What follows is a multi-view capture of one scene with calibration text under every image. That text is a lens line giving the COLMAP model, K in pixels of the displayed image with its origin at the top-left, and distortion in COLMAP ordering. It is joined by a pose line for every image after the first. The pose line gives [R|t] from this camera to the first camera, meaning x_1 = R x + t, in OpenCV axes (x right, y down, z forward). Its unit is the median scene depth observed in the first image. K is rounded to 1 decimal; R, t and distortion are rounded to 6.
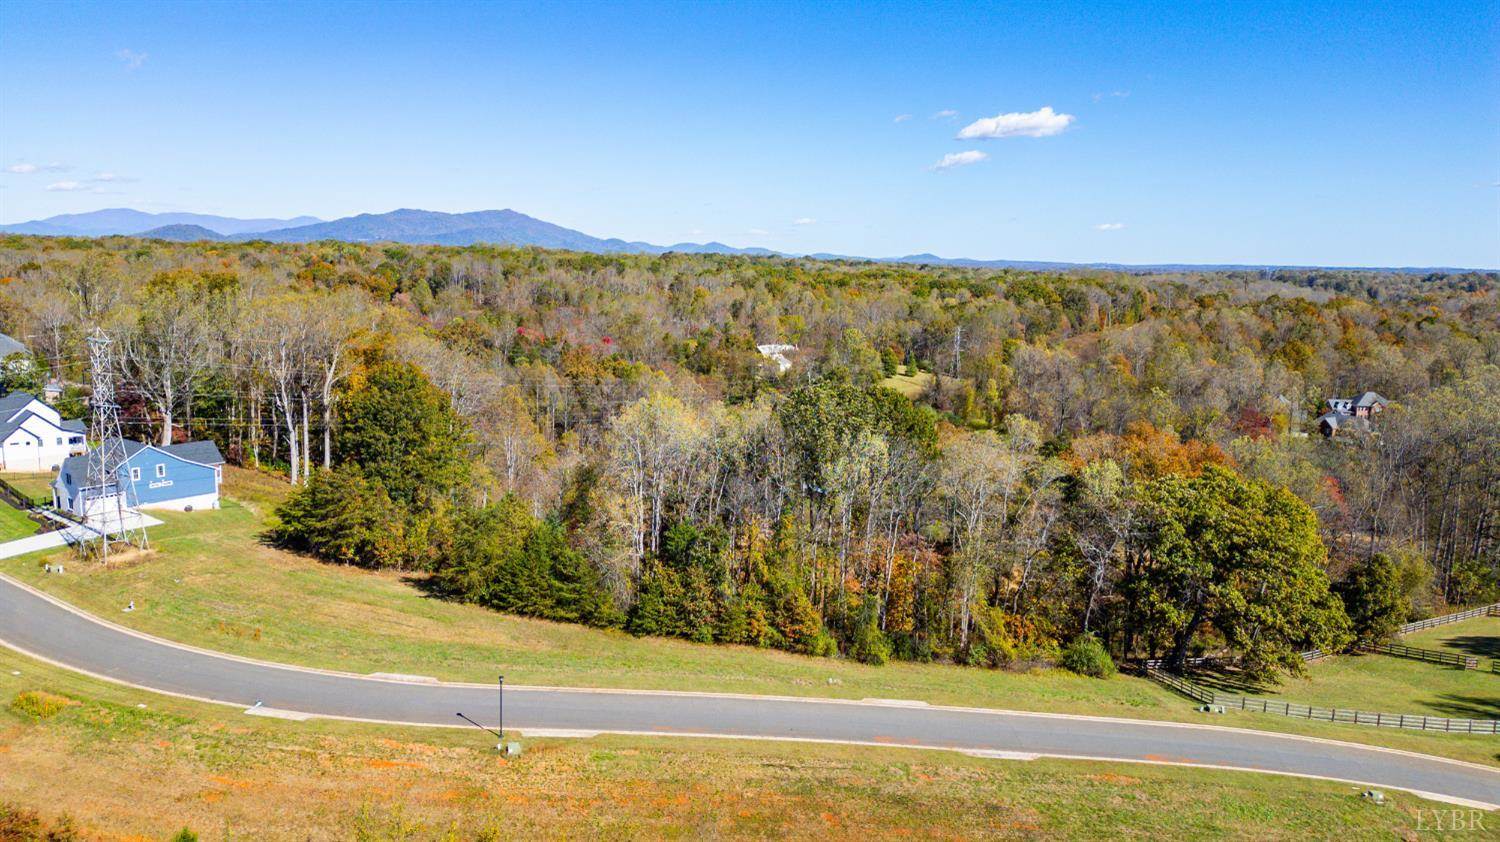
lens RADIAL K [[1051.8, 0, 750.0], [0, 1051.8, 421.0], [0, 0, 1]] dist [0.059500, -0.059475]
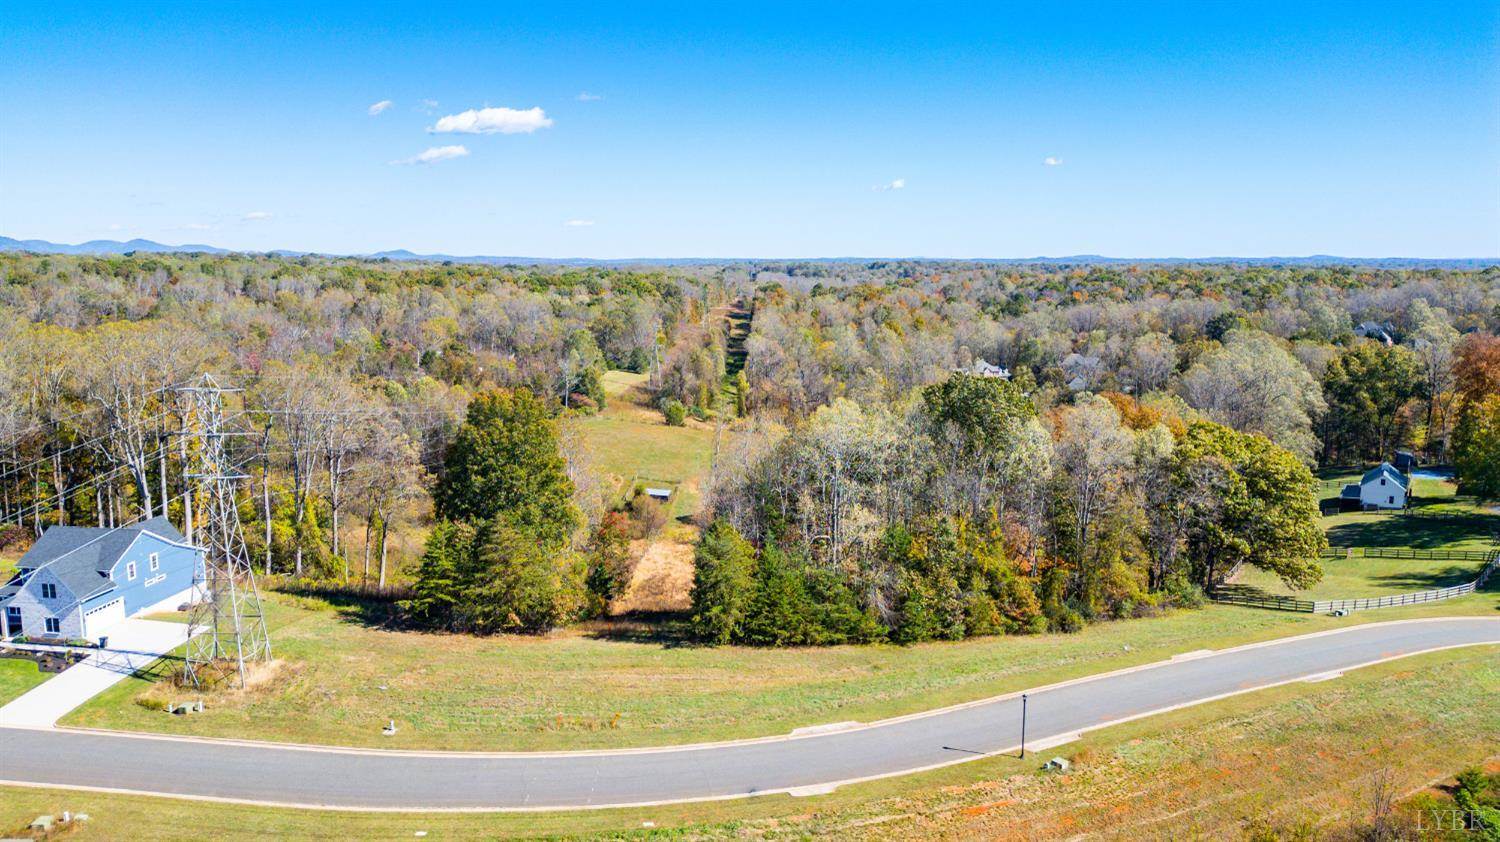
lens RADIAL K [[1046.1, 0, 750.0], [0, 1046.1, 421.0], [0, 0, 1]] dist [0.100732, -0.119516]
pose [[0.883756, -0.090014, 0.459209, -0.638860], [0.088074, 0.995783, 0.025694, -0.041943], [-0.459585, 0.017737, 0.887957, 0.177634]]
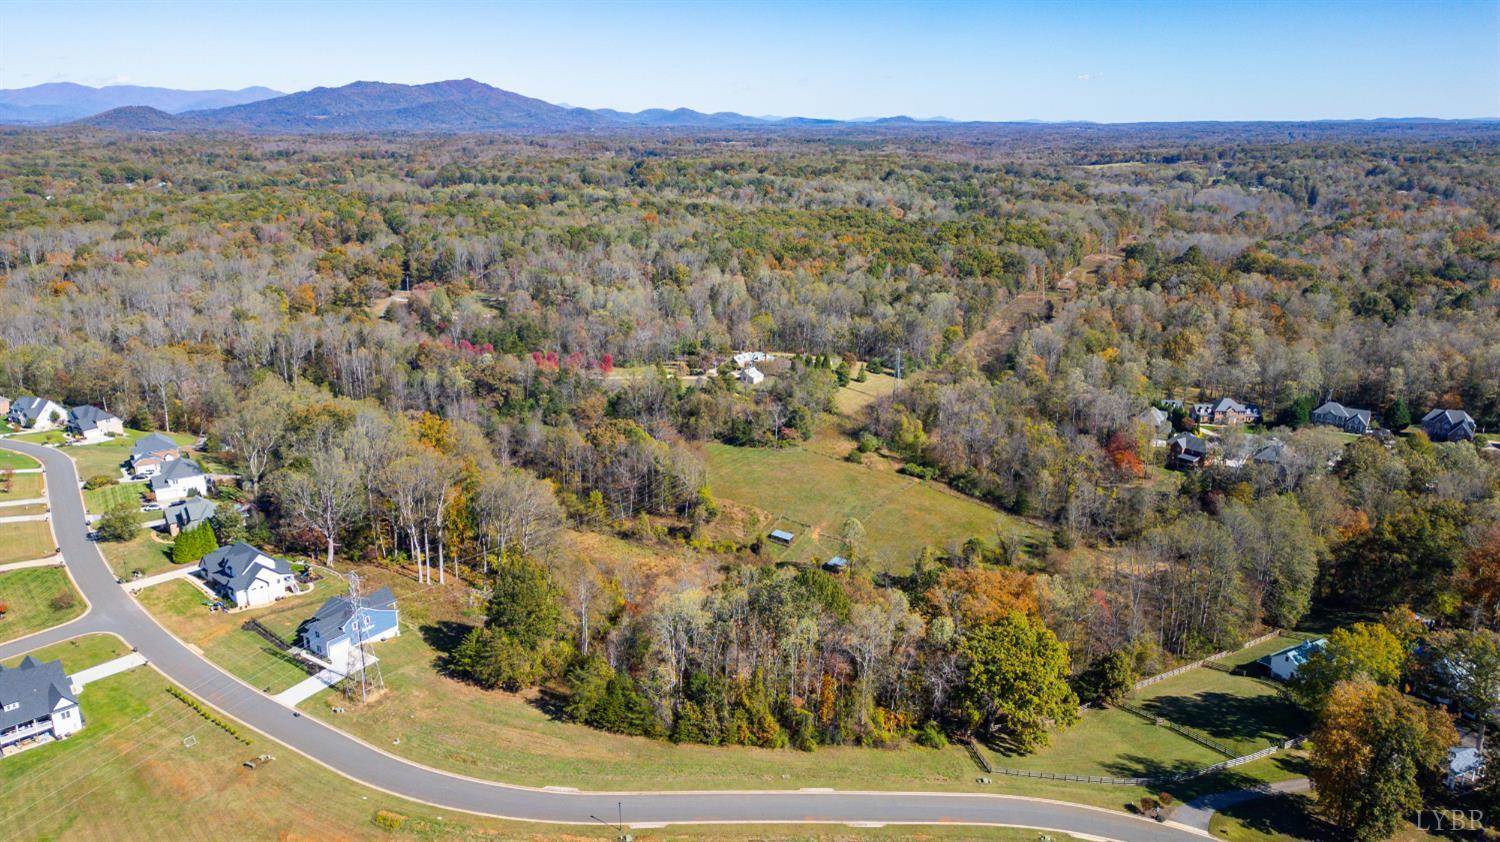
lens RADIAL K [[1051.8, 0, 750.0], [0, 1051.8, 421.0], [0, 0, 1]] dist [0.059500, -0.059475]
pose [[0.999375, -0.028997, 0.020228, -0.002428], [0.026181, 0.991457, 0.127776, -0.540279], [-0.023760, -0.127167, 0.991597, -0.683786]]
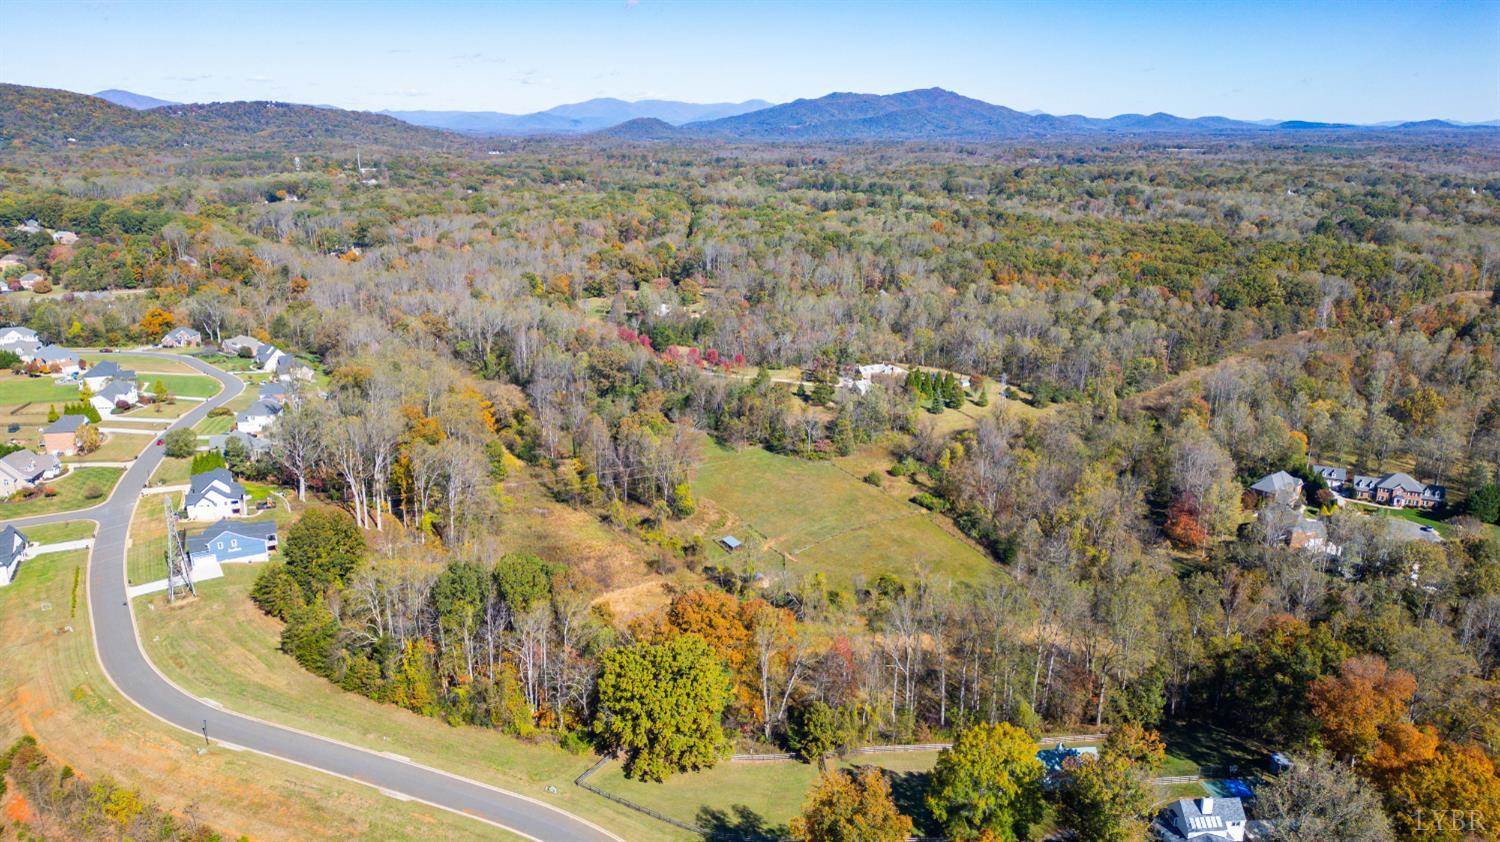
lens RADIAL K [[1046.1, 0, 750.0], [0, 1046.1, 421.0], [0, 0, 1]] dist [0.100732, -0.119516]
pose [[0.919877, 0.084185, -0.383065, 1.246914], [-0.038946, 0.991472, 0.124367, -0.547599], [0.390268, -0.099484, 0.915311, -0.451958]]
